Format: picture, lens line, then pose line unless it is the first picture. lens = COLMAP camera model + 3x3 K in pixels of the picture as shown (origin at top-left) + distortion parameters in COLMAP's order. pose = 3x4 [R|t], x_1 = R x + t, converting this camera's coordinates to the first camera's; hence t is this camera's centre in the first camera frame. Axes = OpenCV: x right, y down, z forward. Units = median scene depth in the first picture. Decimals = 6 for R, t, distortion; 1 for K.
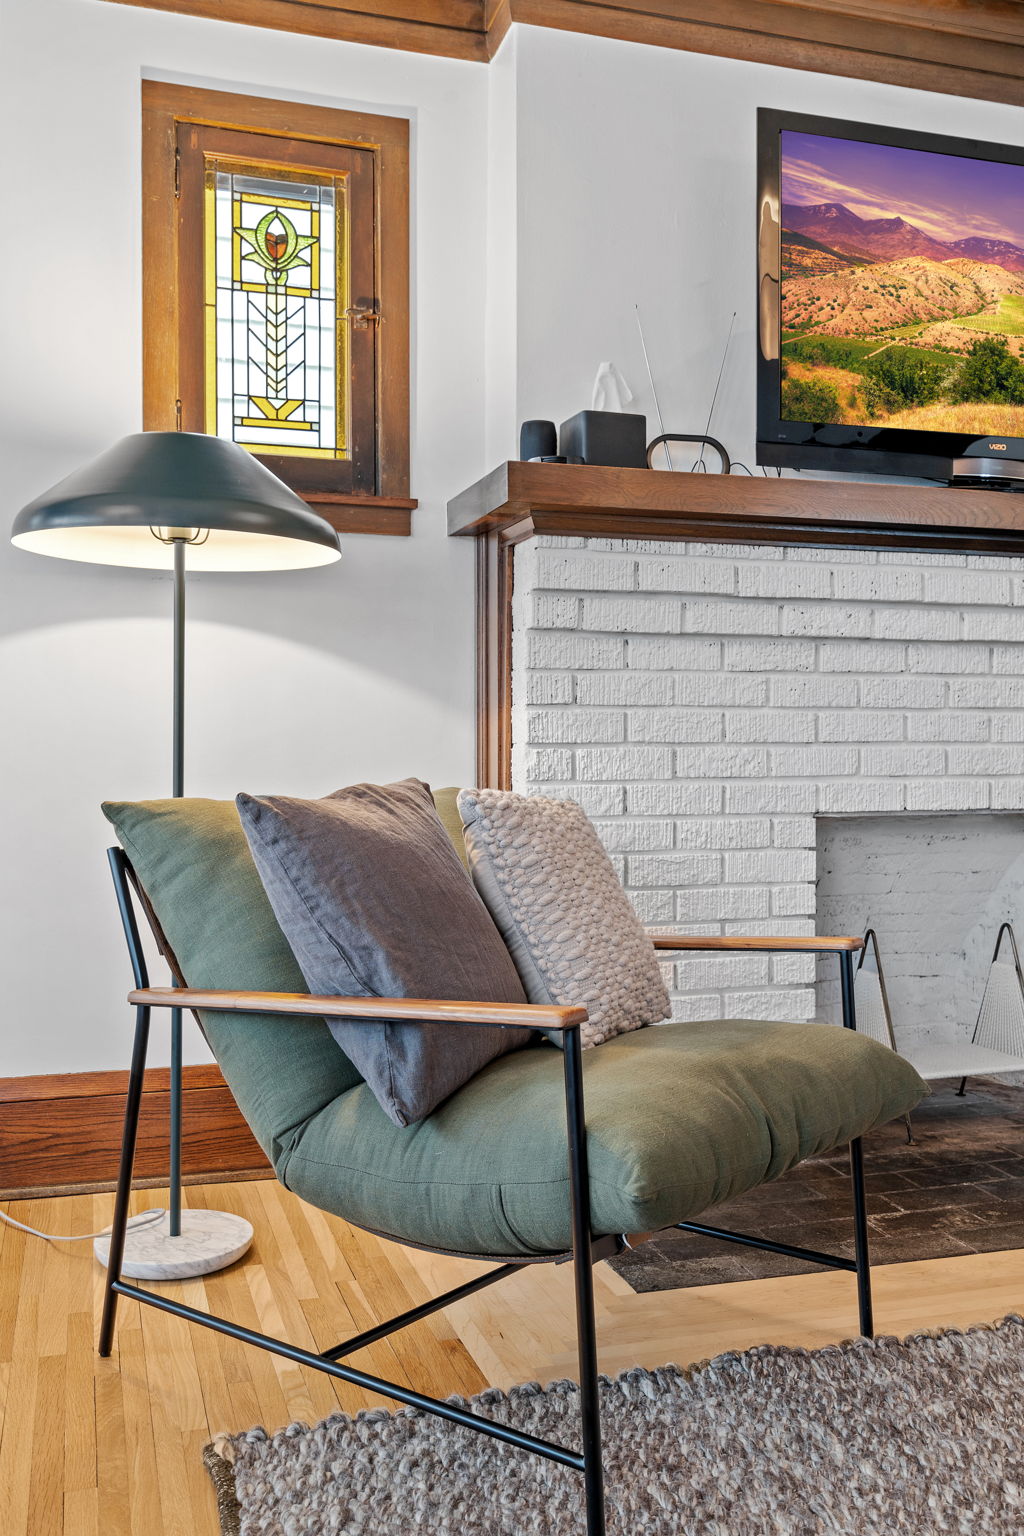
lens RADIAL K [[1377.4, 0, 512.0], [0, 1377.4, 768.0], [0, 0, 1]] dist [0.005212, 0.003624]
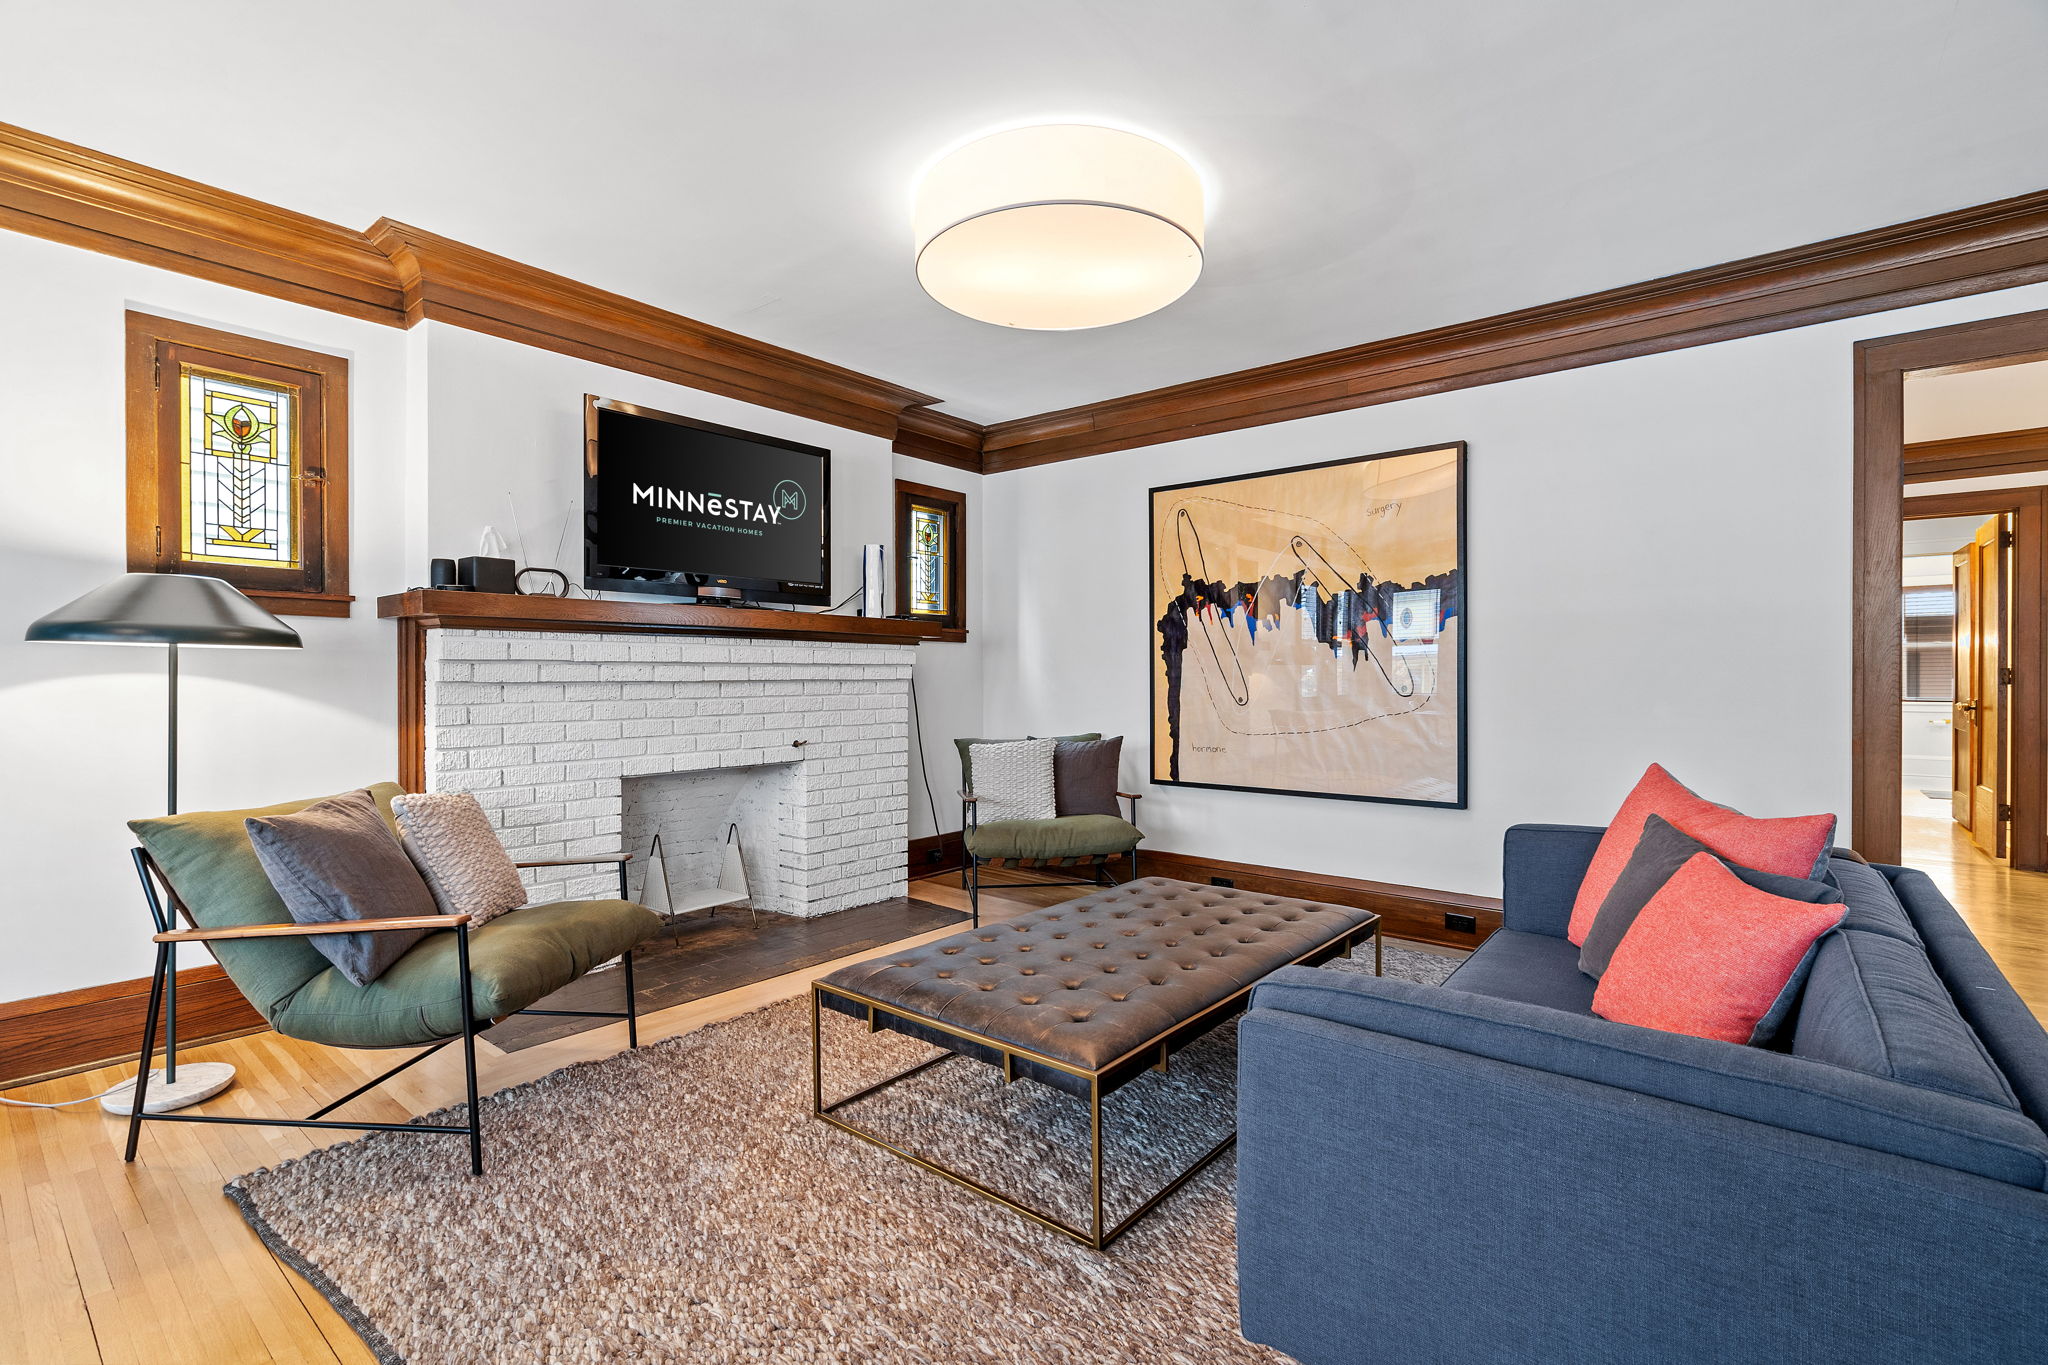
lens RADIAL K [[928.7, 0, 1024.0], [0, 928.7, 682.5], [0, 0, 1]] dist [-0.002013, 0.000573]
pose [[0.838170, -0.002655, 0.545403, -0.006332], [0.003667, 0.999993, -0.000767, -0.117637], [-0.545397, 0.002643, 0.838174, -0.435000]]
